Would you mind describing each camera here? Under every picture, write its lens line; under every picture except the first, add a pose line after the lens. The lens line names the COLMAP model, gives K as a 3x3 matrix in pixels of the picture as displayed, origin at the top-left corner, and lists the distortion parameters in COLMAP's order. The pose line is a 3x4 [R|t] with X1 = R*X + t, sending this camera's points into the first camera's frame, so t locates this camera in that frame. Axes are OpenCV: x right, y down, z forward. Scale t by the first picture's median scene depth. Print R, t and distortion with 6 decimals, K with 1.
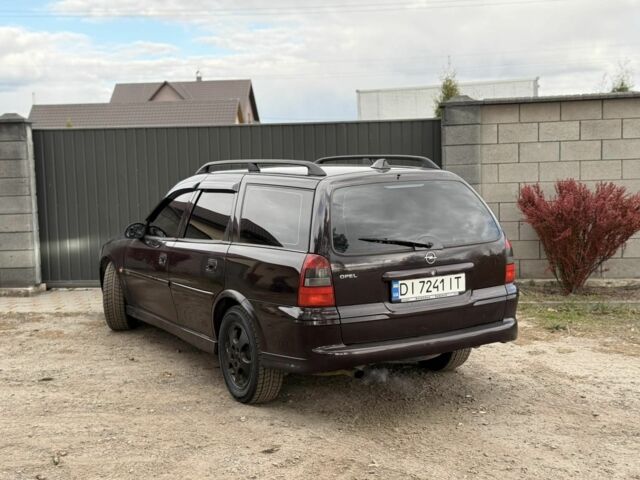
lens RADIAL K [[893.8, 0, 320.0], [0, 893.8, 240.0], [0, 0, 1]] dist [0.188515, -0.382107]
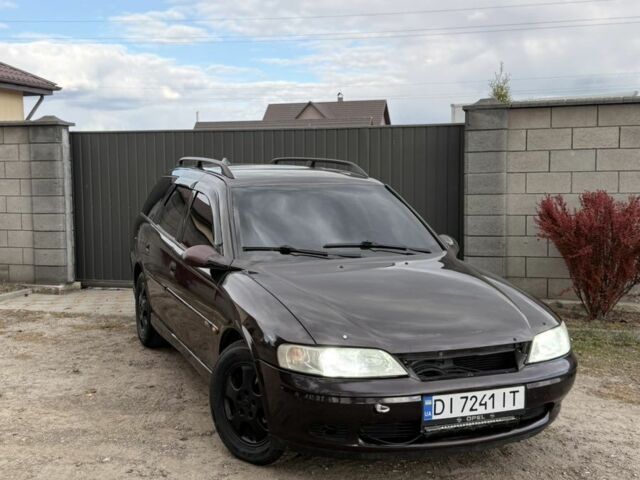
lens RADIAL K [[795.3, 0, 320.0], [0, 795.3, 240.0], [0, 0, 1]] dist [0.123368, -0.069387]
pose [[0.984988, 0.032466, -0.169540, 0.133005], [-0.033377, 0.999440, -0.002528, -0.007120], [0.169363, 0.008149, 0.985520, 0.161324]]
